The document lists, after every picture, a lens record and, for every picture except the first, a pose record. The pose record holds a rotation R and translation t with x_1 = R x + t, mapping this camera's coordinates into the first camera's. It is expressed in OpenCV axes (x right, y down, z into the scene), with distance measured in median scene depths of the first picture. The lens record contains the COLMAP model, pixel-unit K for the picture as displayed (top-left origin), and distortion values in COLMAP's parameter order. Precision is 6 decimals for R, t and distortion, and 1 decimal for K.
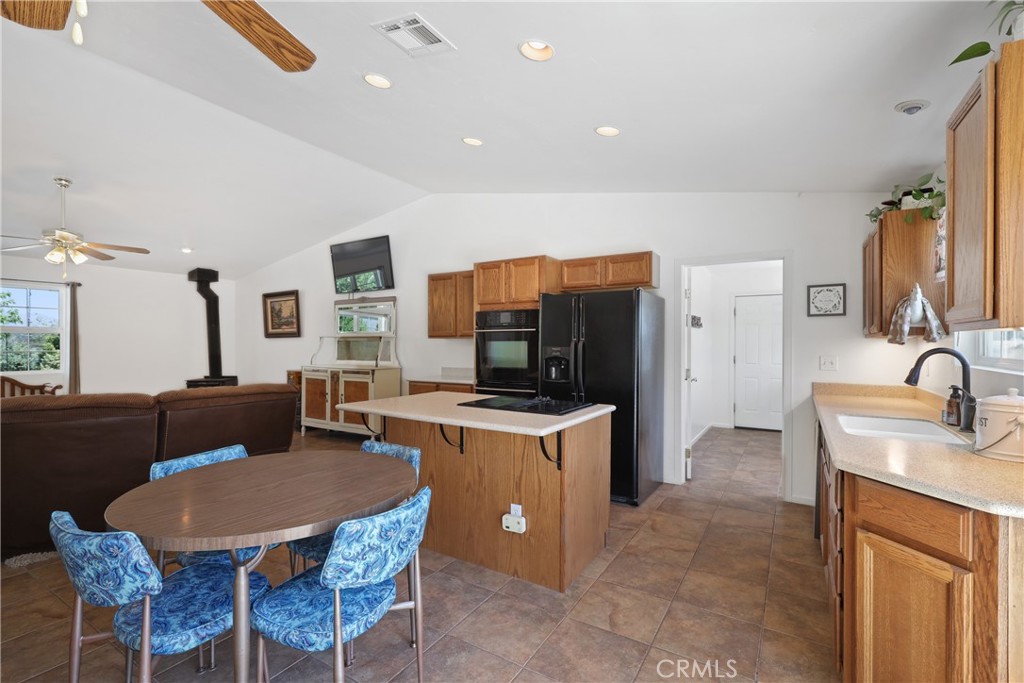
lens RADIAL K [[458.9, 0, 517.5], [0, 458.9, 343.5], [0, 0, 1]] dist [0.003068, -0.000505]
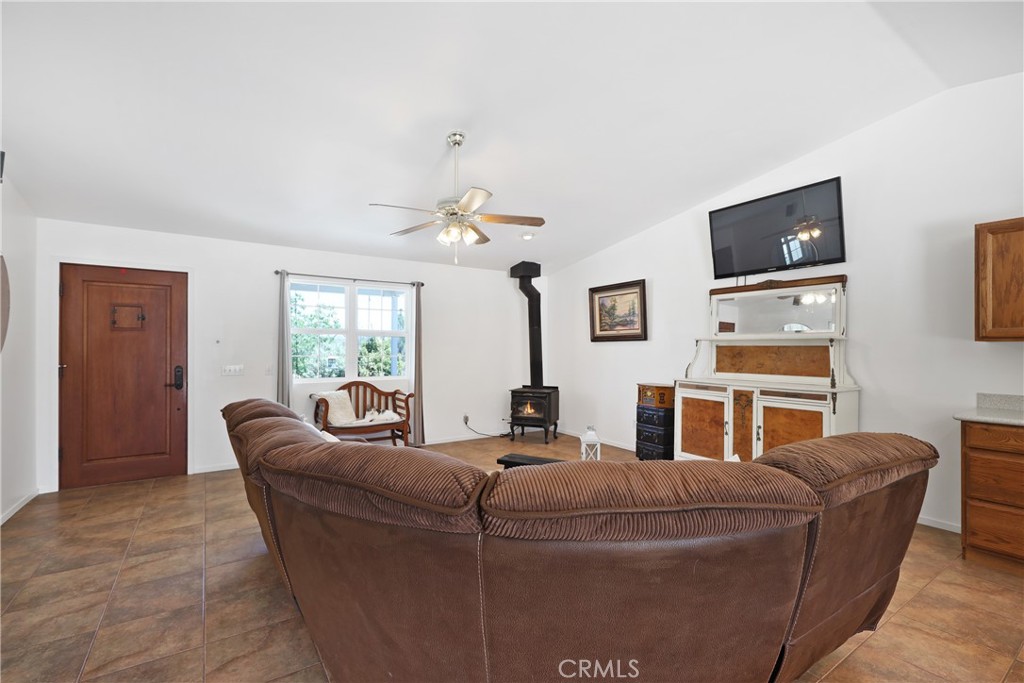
lens RADIAL K [[458.9, 0, 517.1], [0, 458.9, 347.6], [0, 0, 1]] dist [0.003068, -0.000505]
pose [[0.910649, 0.003350, -0.413168, -0.414011], [-0.004186, 0.999991, -0.001118, -0.000515], [0.413161, 0.002748, 0.910654, 0.247083]]
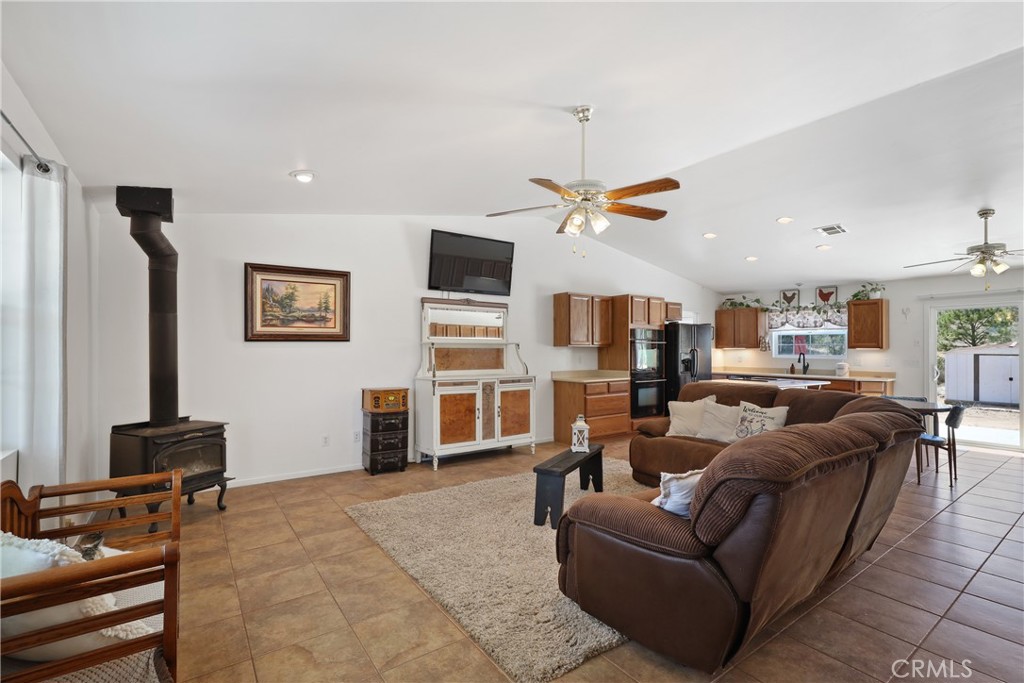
lens RADIAL K [[458.9, 0, 518.9], [0, 458.9, 343.8], [0, 0, 1]] dist [0.003068, -0.000505]
pose [[0.384451, 0.010307, 0.923088, -1.176677], [-0.002267, 0.999945, -0.010220, -0.005028], [-0.923143, 0.001837, 0.384453, 0.593617]]
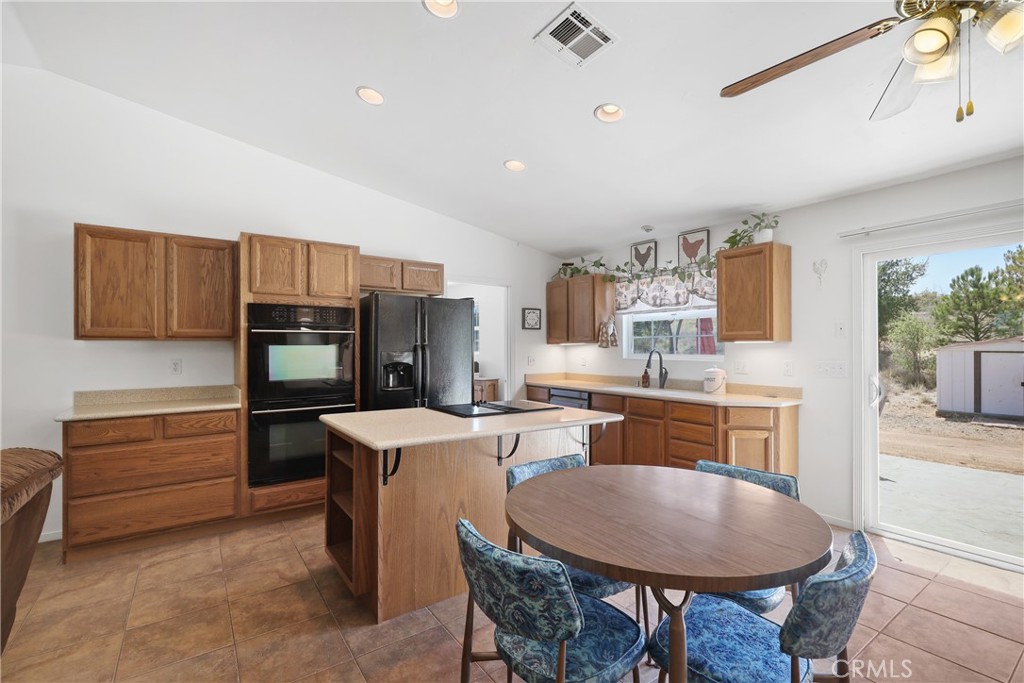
lens RADIAL K [[458.9, 0, 517.1], [0, 458.9, 345.0], [0, 0, 1]] dist [0.003068, -0.000505]
pose [[0.394280, 0.004002, 0.918981, -0.435792], [0.003008, 0.999980, -0.005645, -0.000127], [-0.918985, 0.004990, 0.394260, 0.270346]]
